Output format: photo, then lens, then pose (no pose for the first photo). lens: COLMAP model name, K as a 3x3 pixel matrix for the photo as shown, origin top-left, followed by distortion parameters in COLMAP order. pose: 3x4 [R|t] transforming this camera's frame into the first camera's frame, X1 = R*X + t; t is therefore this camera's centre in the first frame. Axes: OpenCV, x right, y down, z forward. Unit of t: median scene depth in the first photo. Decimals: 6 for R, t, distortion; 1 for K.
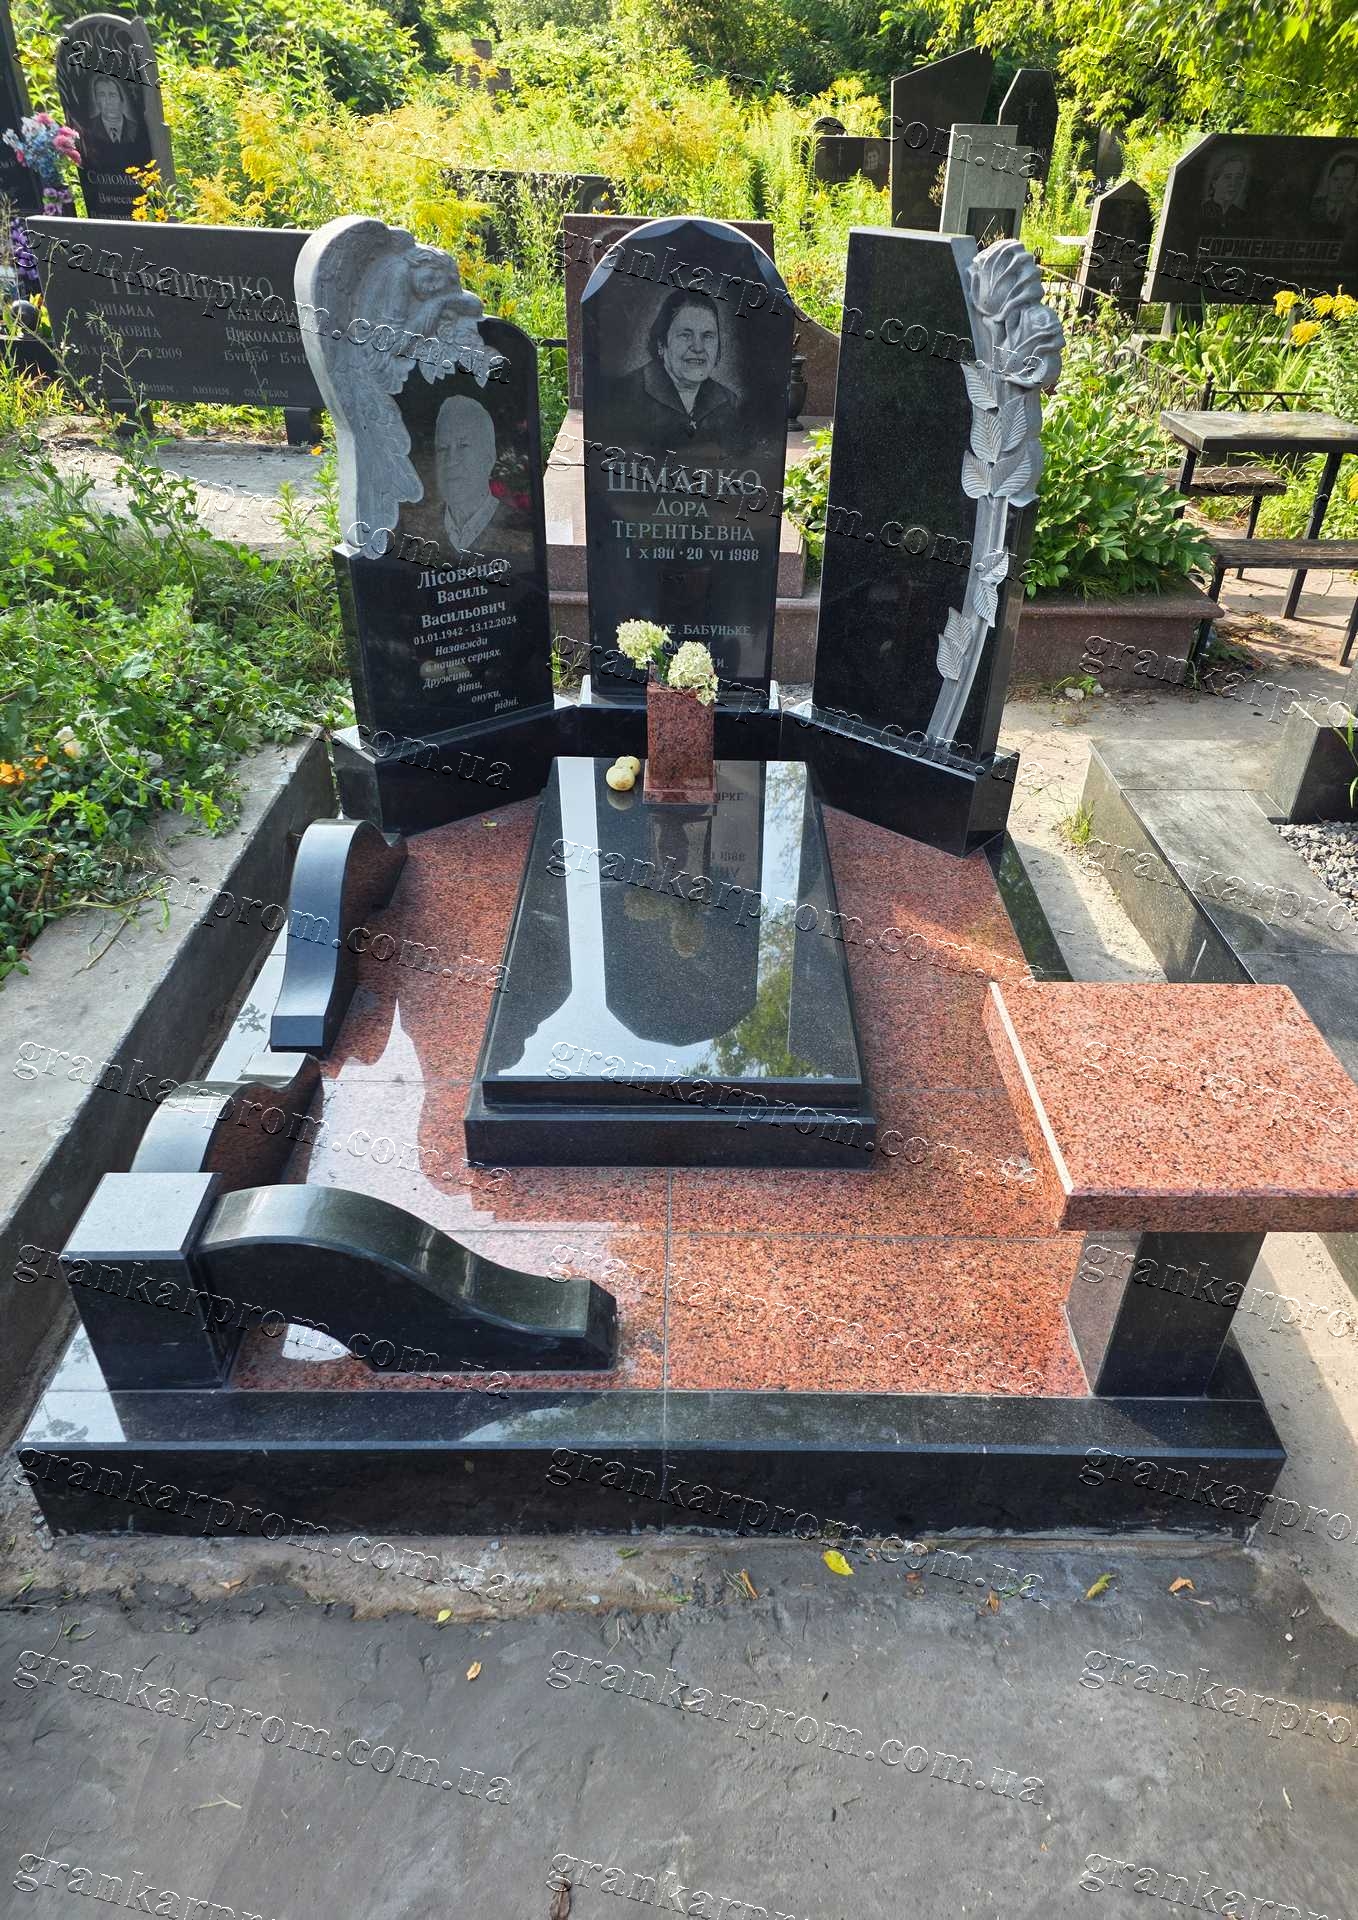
lens RADIAL K [[1272.2, 0, 730.0], [0, 1272.2, 976.0], [0, 0, 1]] dist [0.067384, -0.042084]
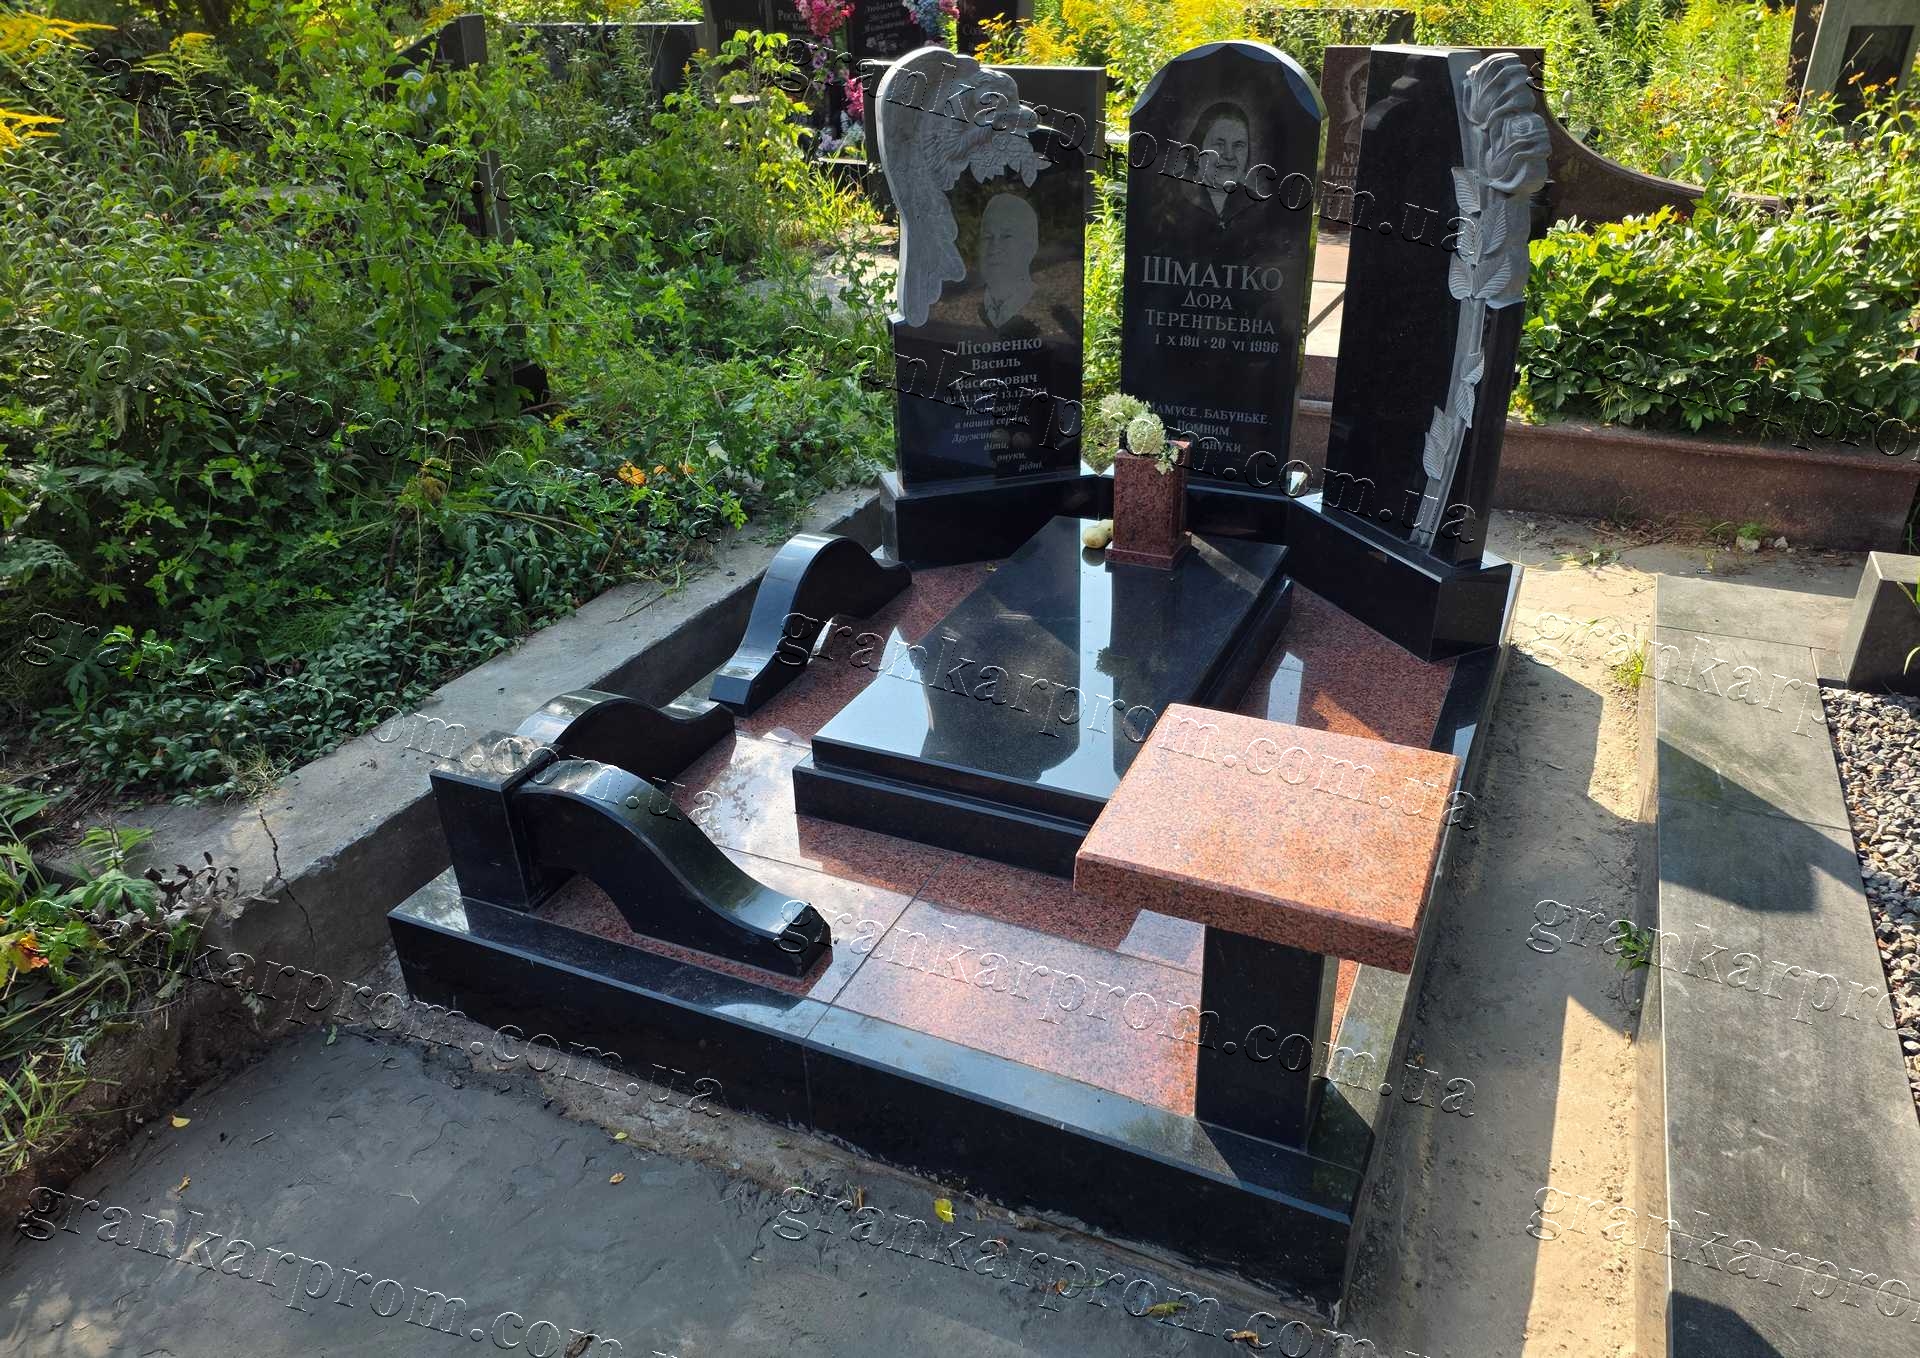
lens RADIAL K [[1367.2, 0, 1015.8], [0, 1367.2, 680.5], [0, 0, 1]] dist [0.135264, -0.199205]
pose [[0.907389, 0.157415, -0.389700, 0.323628], [-0.198979, 0.977613, -0.068414, 0.054974], [0.370206, 0.139620, 0.918397, -0.069357]]
